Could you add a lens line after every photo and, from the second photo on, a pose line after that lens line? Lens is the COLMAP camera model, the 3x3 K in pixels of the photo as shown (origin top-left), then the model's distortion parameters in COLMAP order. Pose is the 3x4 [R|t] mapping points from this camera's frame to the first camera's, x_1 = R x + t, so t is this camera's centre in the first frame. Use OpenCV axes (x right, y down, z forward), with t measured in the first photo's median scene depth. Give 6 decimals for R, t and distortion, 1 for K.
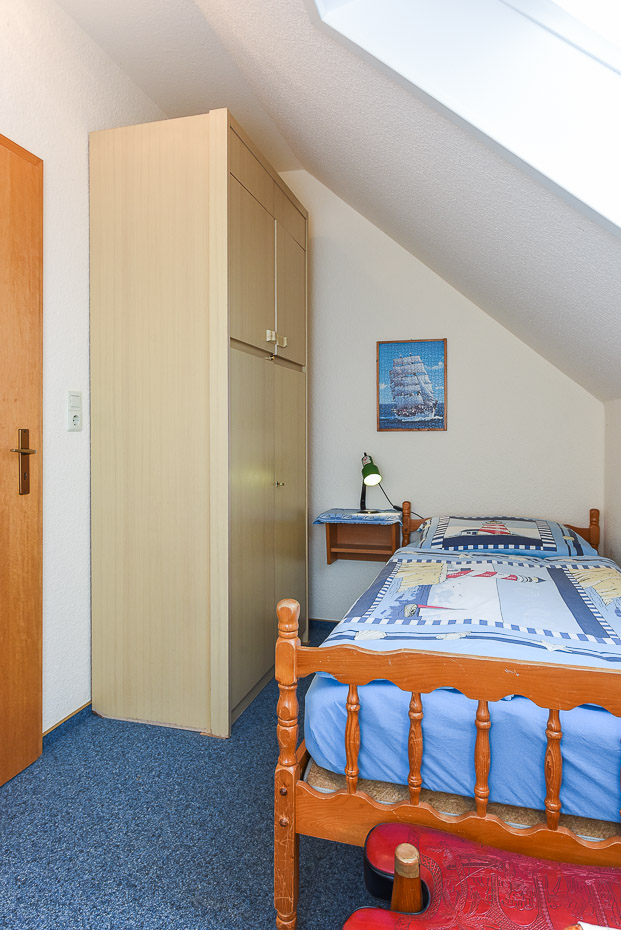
lens RADIAL K [[596.5, 0, 309.5], [0, 596.5, 455.8], [0, 0, 1]] dist [-0.003984, -0.000408]
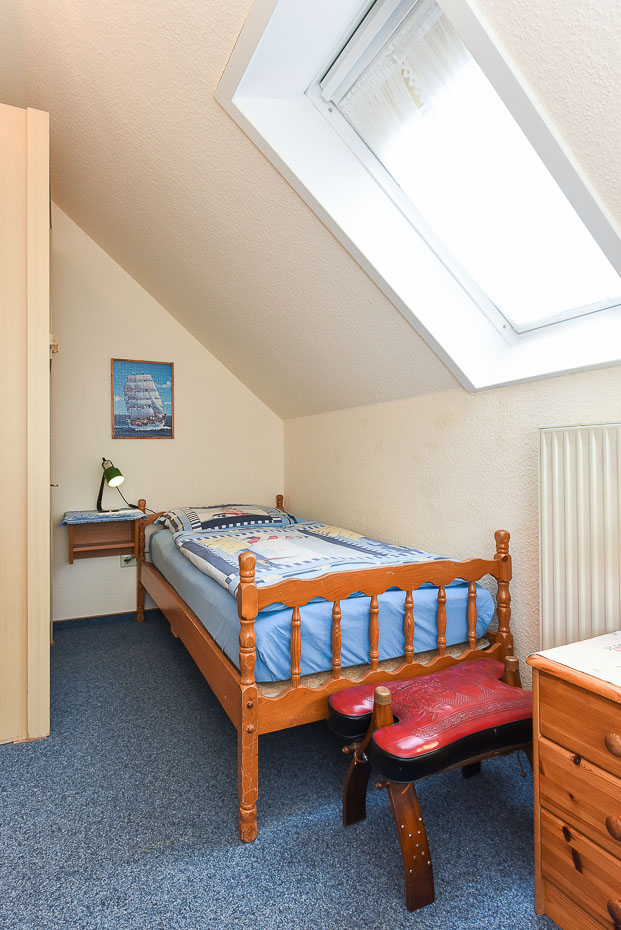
lens RADIAL K [[515.2, 0, 310.0], [0, 515.2, 467.3], [0, 0, 1]] dist [0.000442, -0.002755]
pose [[0.746076, -0.022700, 0.665474, -0.263936], [0.031140, 0.999515, -0.000817, 0.025837], [-0.665132, 0.021333, 0.746421, 0.035772]]
